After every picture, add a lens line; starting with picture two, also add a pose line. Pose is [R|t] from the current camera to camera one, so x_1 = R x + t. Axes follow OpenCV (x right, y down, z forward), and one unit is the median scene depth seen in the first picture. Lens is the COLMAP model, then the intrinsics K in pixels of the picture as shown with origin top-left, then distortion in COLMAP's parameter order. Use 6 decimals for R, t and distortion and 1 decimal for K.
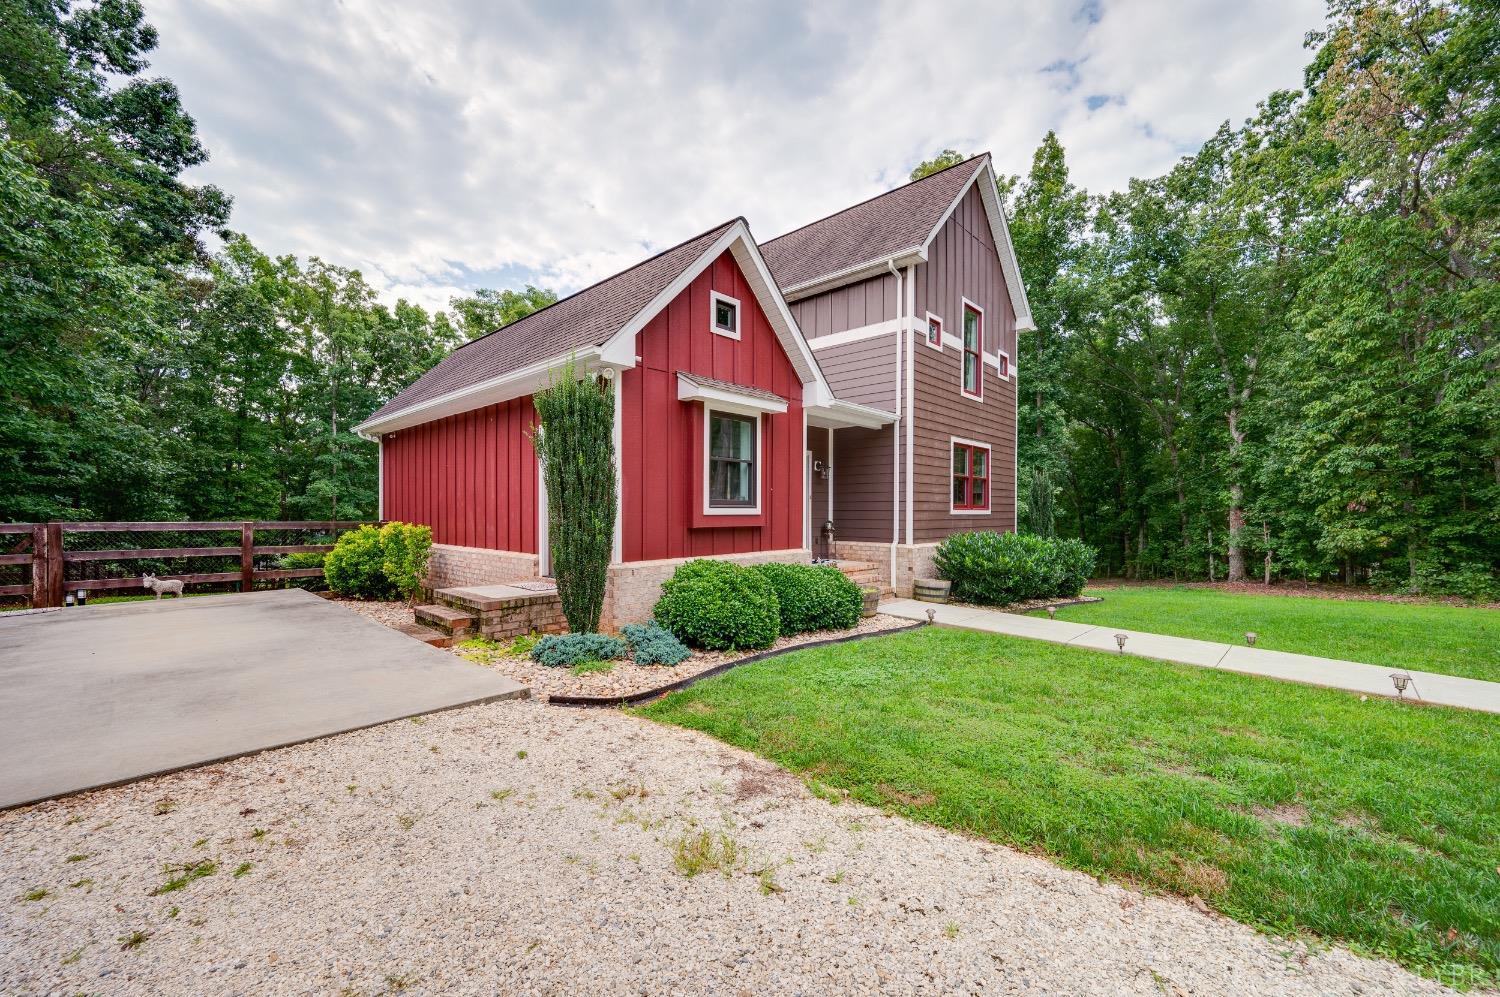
lens RADIAL K [[600.6, 0, 752.8], [0, 600.6, 507.4], [0, 0, 1]] dist [0.001222, 0.000527]
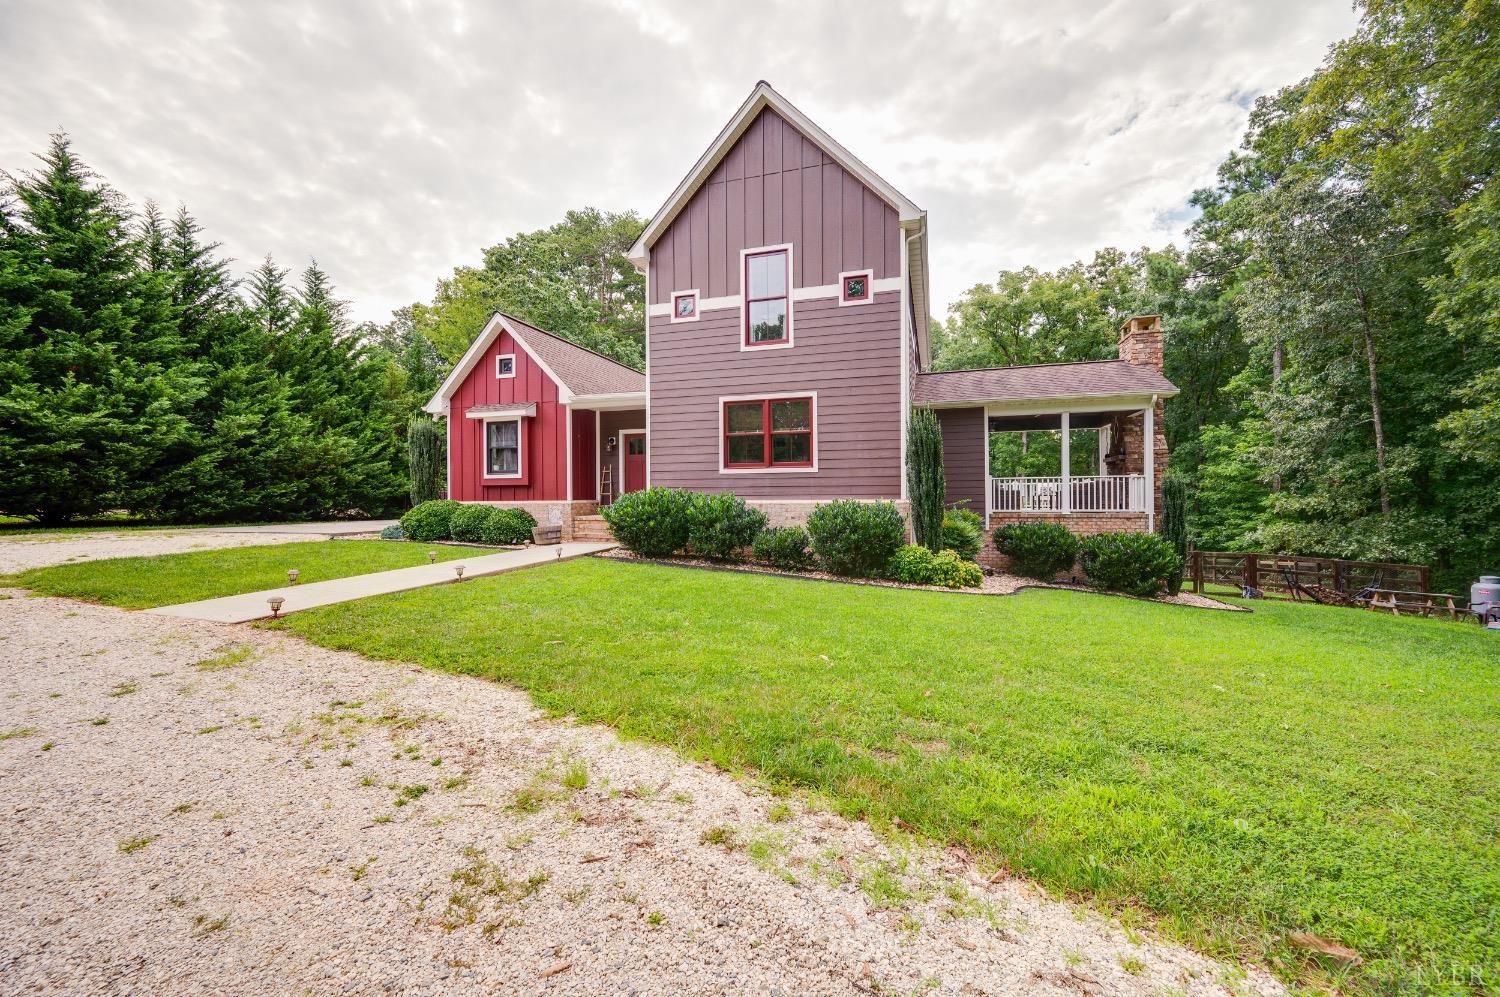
lens RADIAL K [[594.7, 0, 750.0], [0, 594.7, 498.5], [0, 0, 1]] dist [0.000120, 0.000191]
pose [[0.426039, -0.004168, -0.904695, 1.576231], [0.011747, 0.999931, 0.000925, 0.066461], [0.904629, -0.011022, 0.426058, 0.768922]]
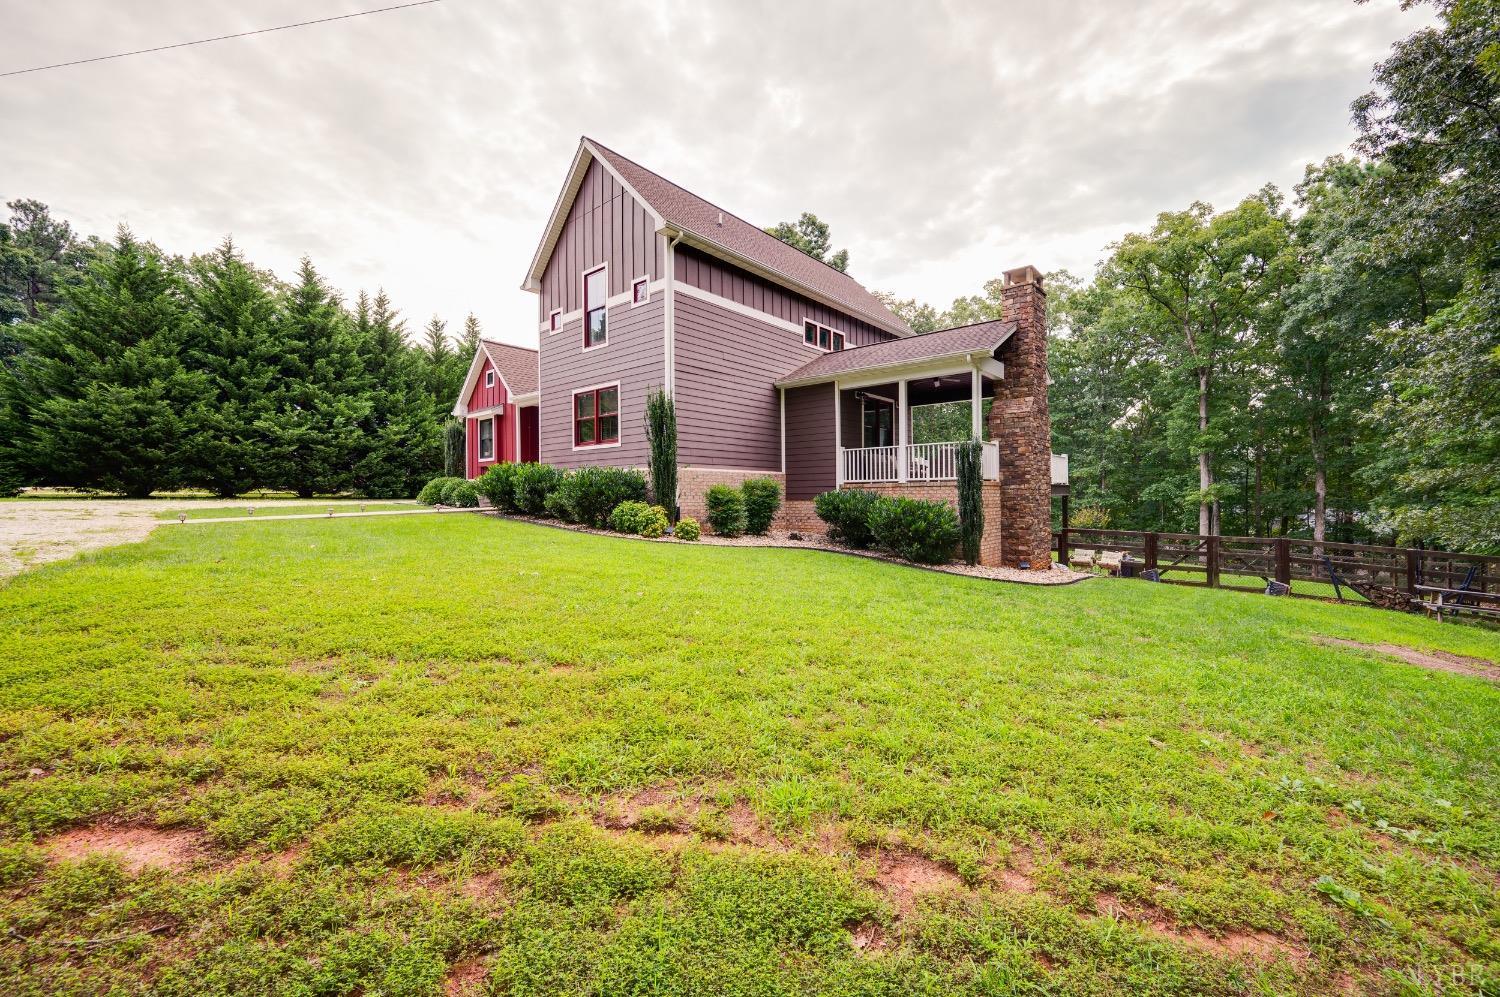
lens RADIAL K [[600.3, 0, 749.8], [0, 600.3, 492.0], [0, 0, 1]] dist [-0.001211, 0.000040]
pose [[0.030522, -0.011273, -0.999471, 2.026339], [0.012436, 0.999863, -0.010898, 0.147133], [0.999457, -0.012097, 0.030658, 1.669603]]
